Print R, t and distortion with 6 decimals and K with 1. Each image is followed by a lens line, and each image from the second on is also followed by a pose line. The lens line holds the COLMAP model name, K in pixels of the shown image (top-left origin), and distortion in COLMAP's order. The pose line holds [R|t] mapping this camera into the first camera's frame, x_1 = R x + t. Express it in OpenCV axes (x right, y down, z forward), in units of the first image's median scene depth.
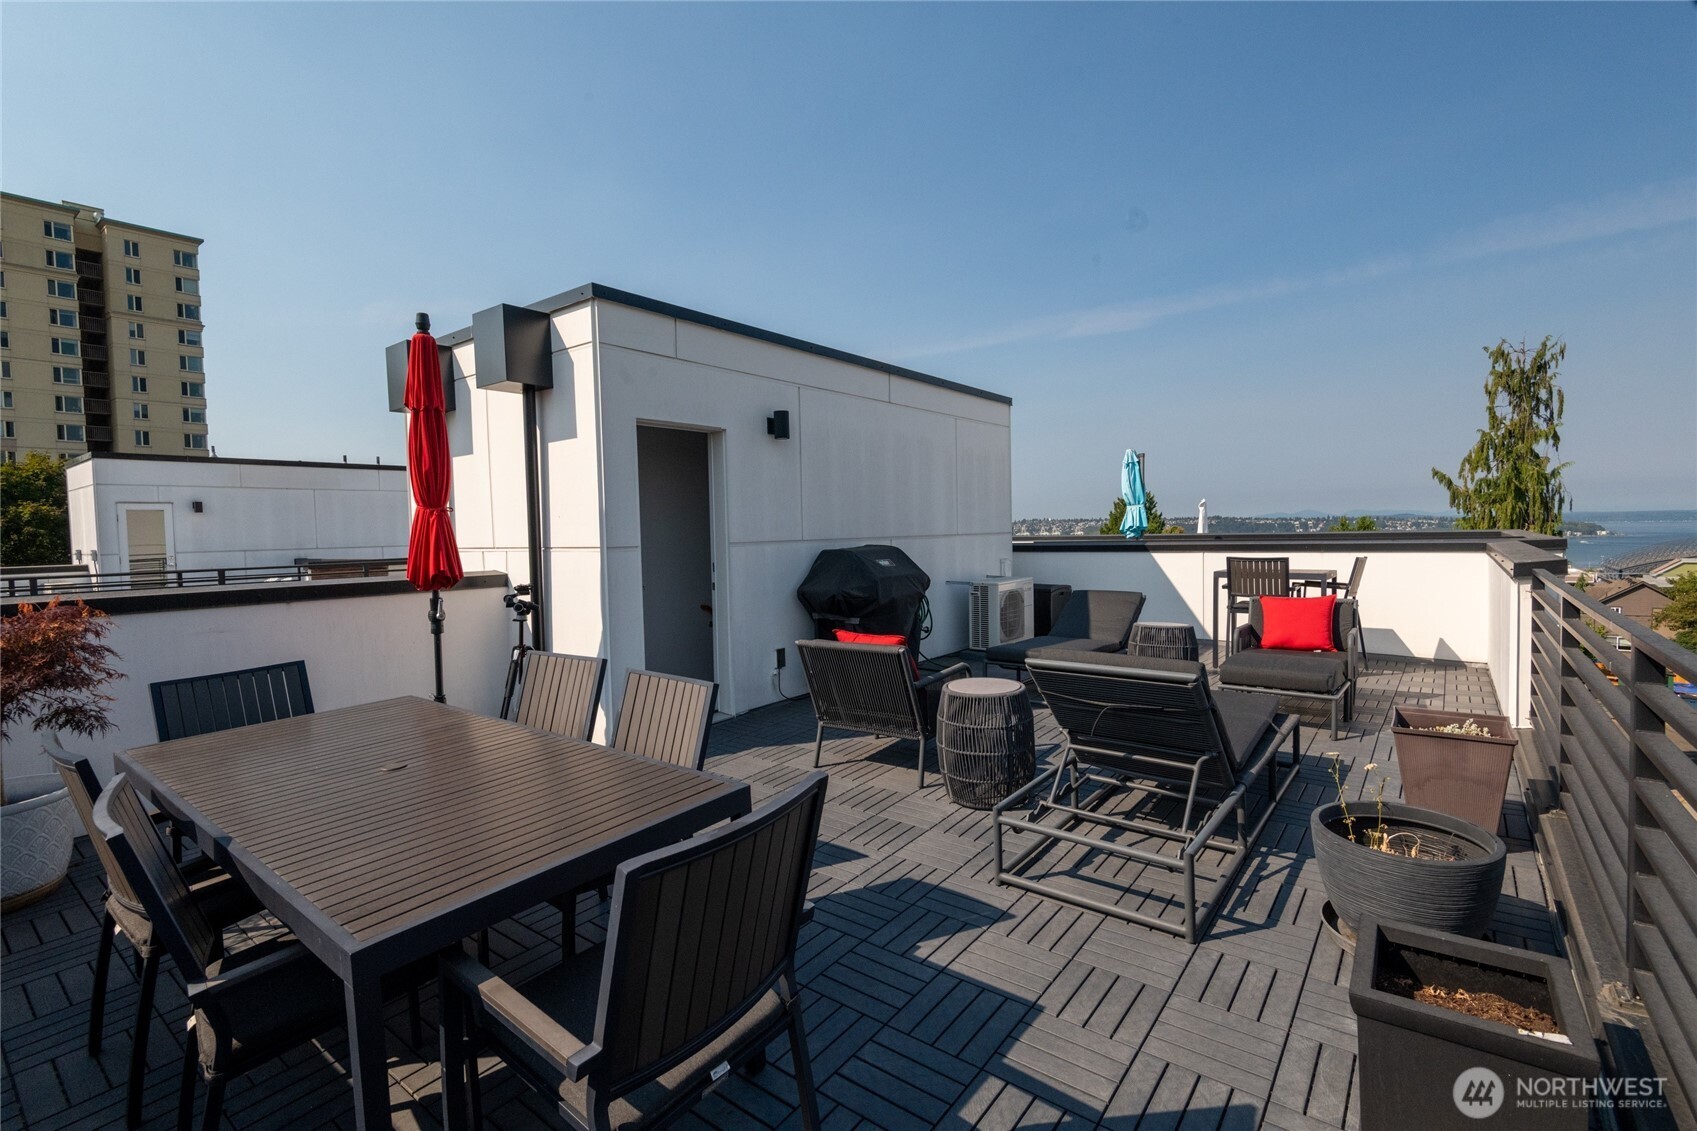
lens RADIAL K [[763.8, 0, 843.9], [0, 763.8, 562.5], [0, 0, 1]] dist [0.014339, -0.009324]
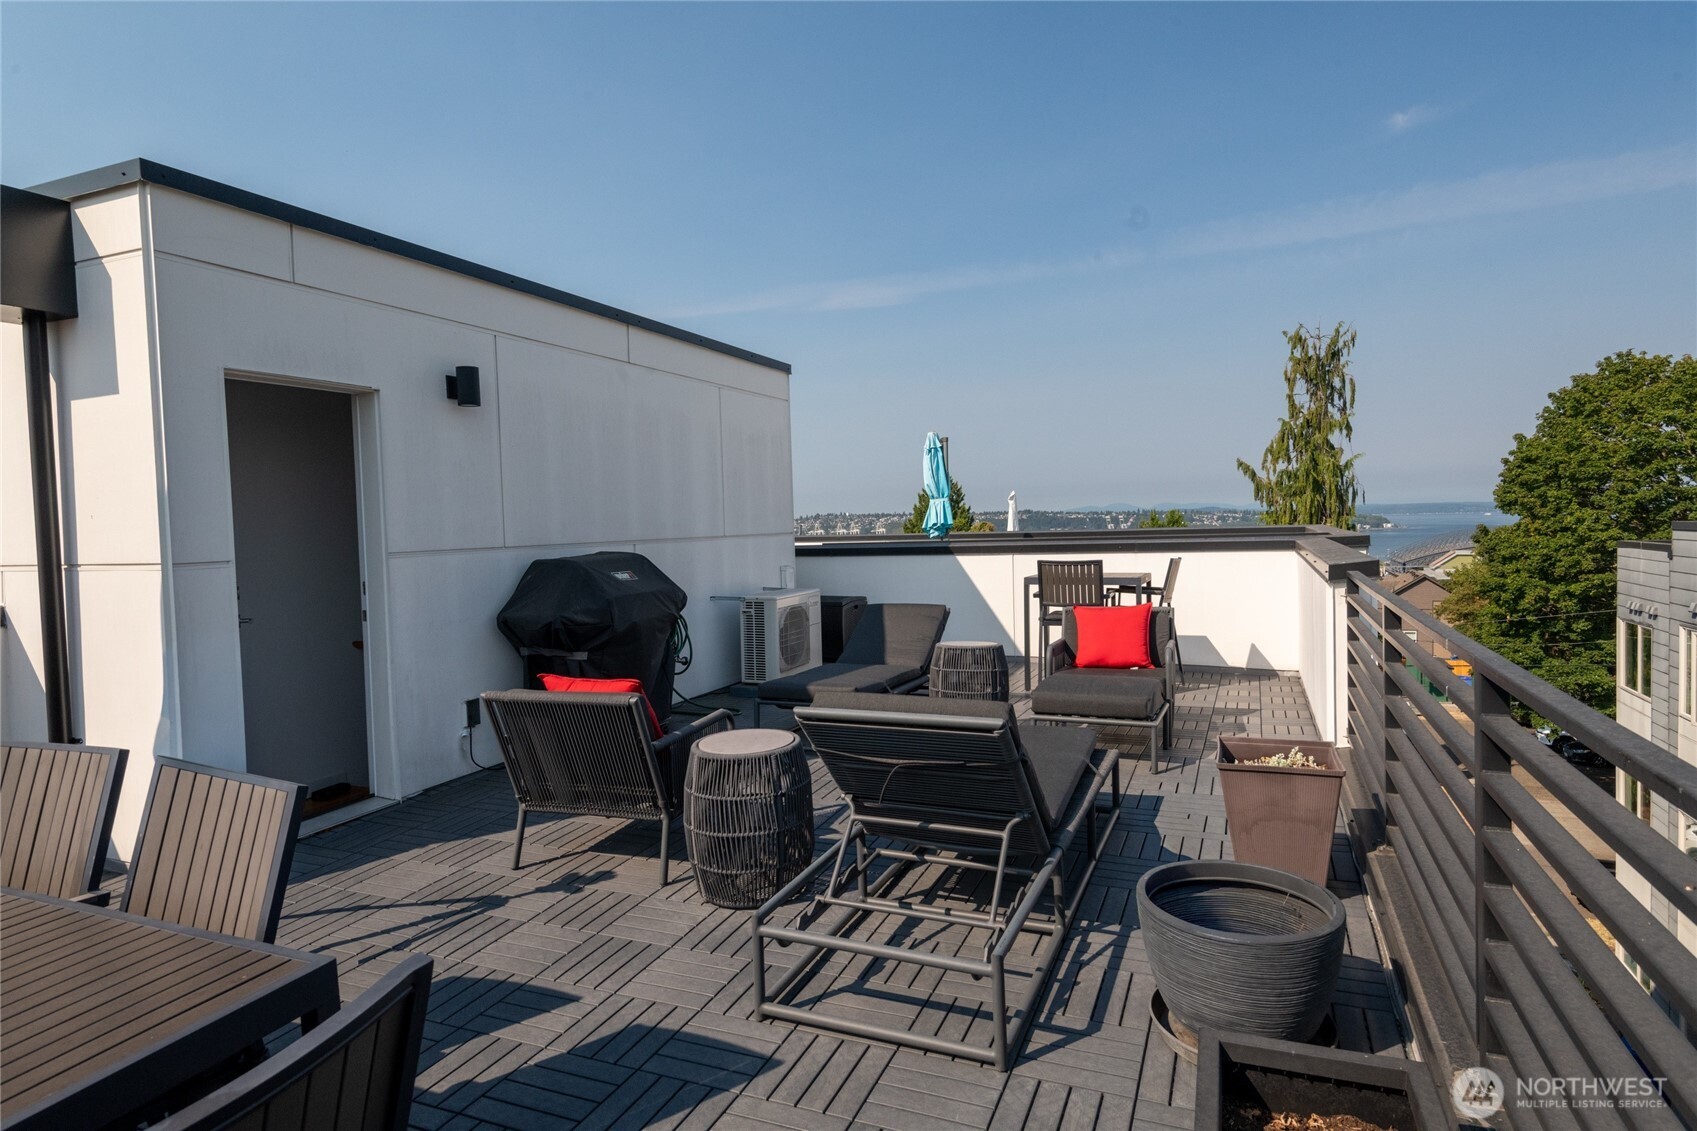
lens RADIAL K [[937.9, 0, 838.8], [0, 937.9, 569.2], [0, 0, 1]] dist [0.029461, -0.010597]
pose [[0.967913, -0.018051, 0.250638, 0.033743], [0.017586, 0.999837, 0.004096, -0.007753], [-0.250671, 0.000443, 0.968072, 0.063255]]
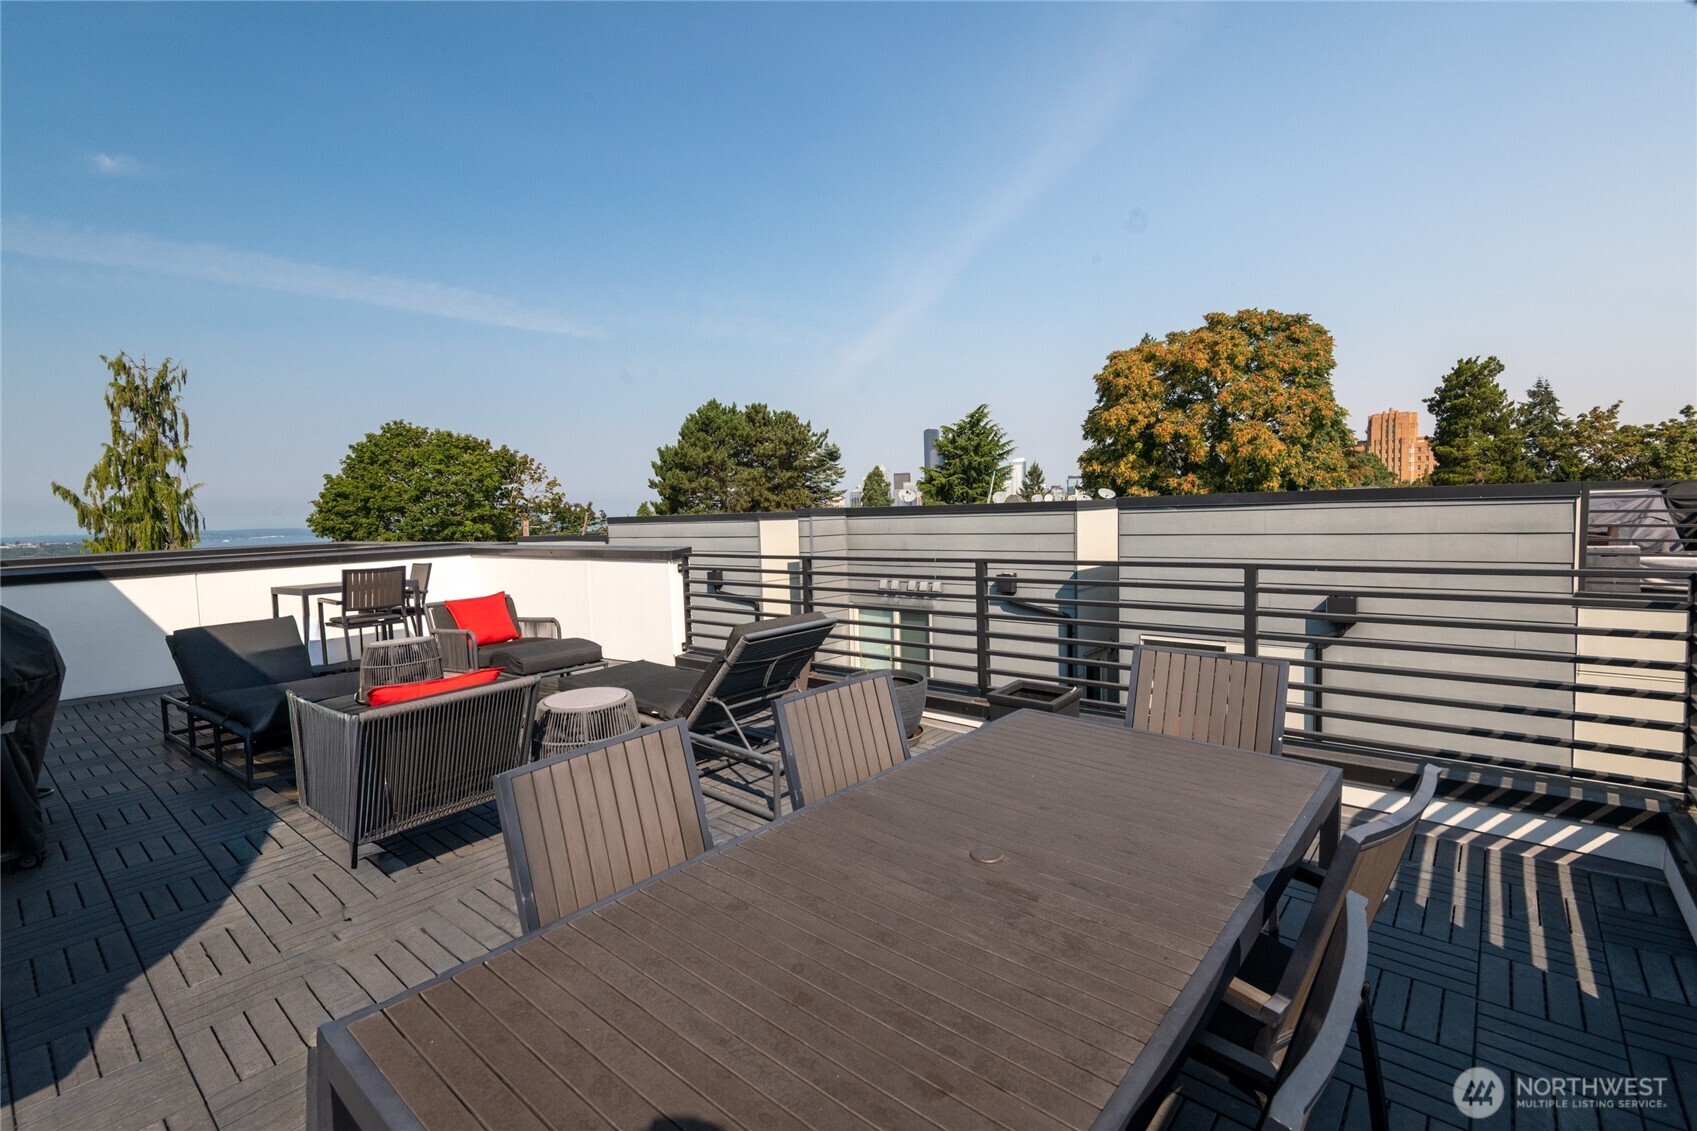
lens RADIAL K [[763.8, 0, 864.6], [0, 763.8, 558.1], [0, 0, 1]] dist [0.014339, -0.009324]
pose [[0.037660, -0.044892, 0.998282, -0.557396], [0.078644, 0.996025, 0.041823, -0.014839], [-0.996191, 0.076934, 0.041041, 0.468425]]
